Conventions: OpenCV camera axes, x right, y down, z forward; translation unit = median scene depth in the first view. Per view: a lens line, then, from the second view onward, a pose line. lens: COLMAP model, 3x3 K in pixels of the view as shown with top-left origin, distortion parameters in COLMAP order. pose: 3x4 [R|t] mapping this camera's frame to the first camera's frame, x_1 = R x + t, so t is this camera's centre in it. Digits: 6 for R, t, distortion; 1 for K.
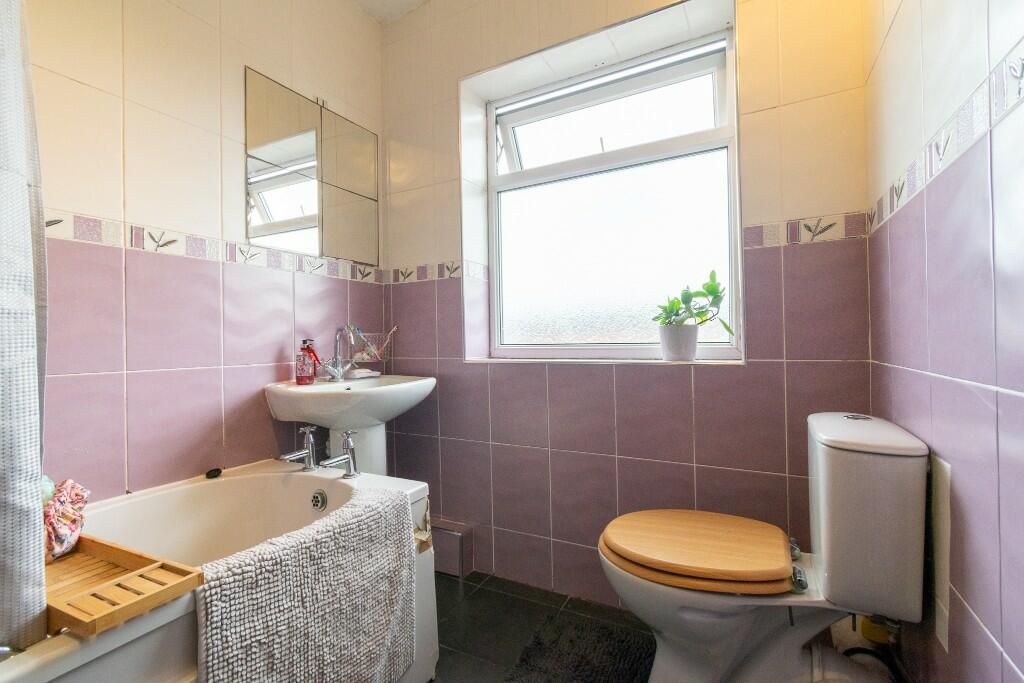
lens RADIAL K [[452.0, 0, 513.0], [0, 452.0, 339.8], [0, 0, 1]] dist [0.003118, -0.000635]
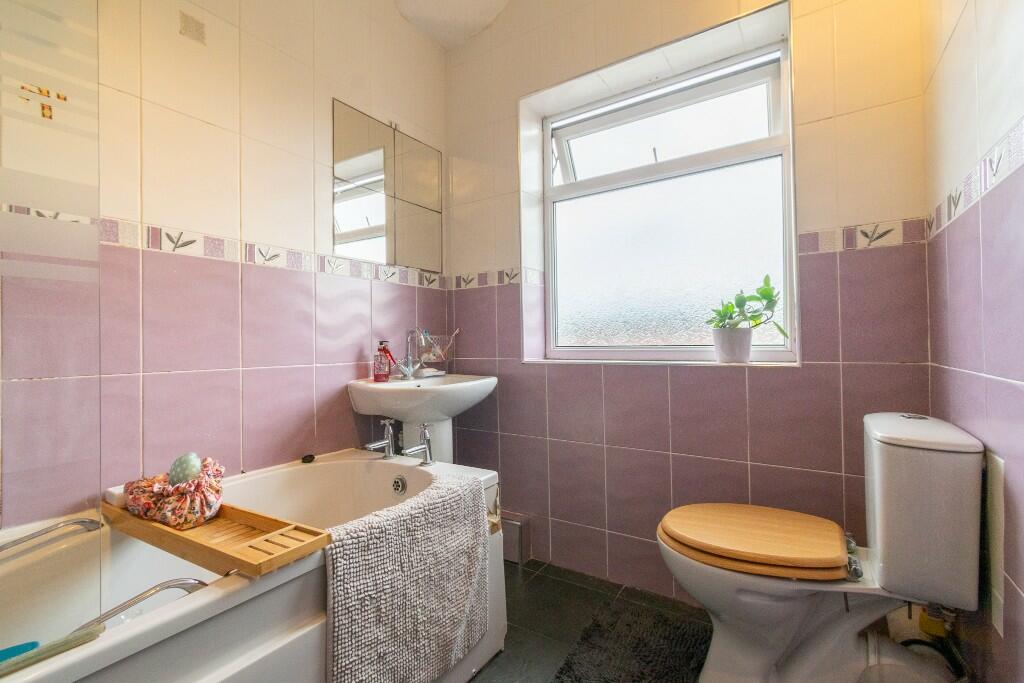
lens RADIAL K [[452.0, 0, 513.0], [0, 452.0, 339.8], [0, 0, 1]] dist [0.003118, -0.000635]
pose [[0.996158, 0.002003, -0.087549, -0.053381], [-0.002319, 0.999991, -0.003511, -0.001117], [0.087541, 0.003700, 0.996154, -0.093595]]
